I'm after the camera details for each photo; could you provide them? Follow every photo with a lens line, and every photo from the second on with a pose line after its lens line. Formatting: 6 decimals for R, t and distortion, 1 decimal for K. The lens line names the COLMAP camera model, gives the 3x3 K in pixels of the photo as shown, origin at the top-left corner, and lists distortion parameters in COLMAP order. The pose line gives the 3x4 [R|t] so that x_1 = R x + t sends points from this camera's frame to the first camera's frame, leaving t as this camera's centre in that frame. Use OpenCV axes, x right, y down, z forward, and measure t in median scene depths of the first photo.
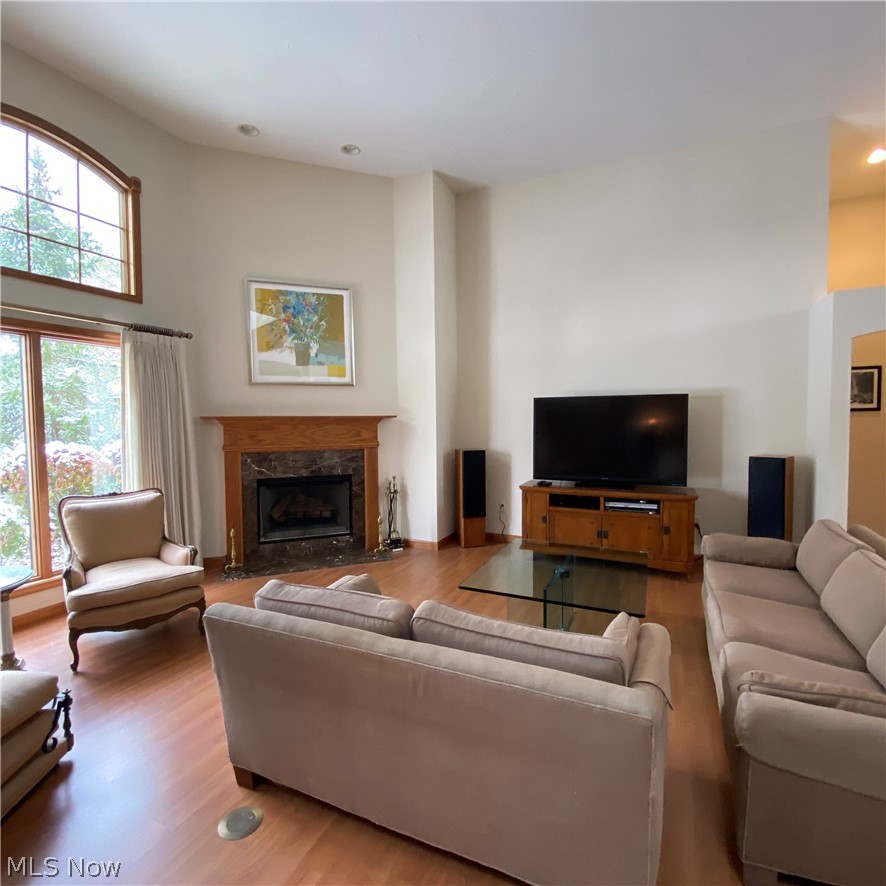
lens RADIAL K [[465.9, 0, 443.0], [0, 465.9, 443.0], [0, 0, 1]] dist [0.035465, -0.036790]
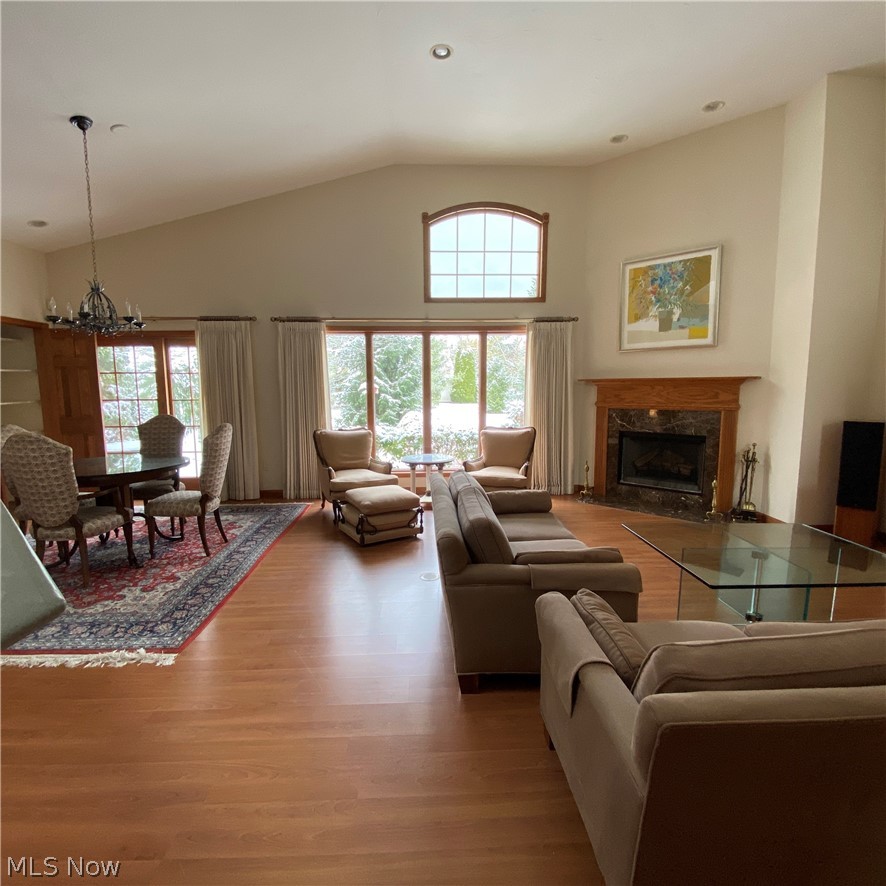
lens RADIAL K [[465.9, 0, 443.0], [0, 465.9, 443.0], [0, 0, 1]] dist [0.035465, -0.036790]
pose [[0.454390, 0.116817, -0.883110, 0.459574], [-0.045792, 0.993117, 0.107806, -0.001204], [0.889625, -0.008546, 0.456612, 0.037212]]
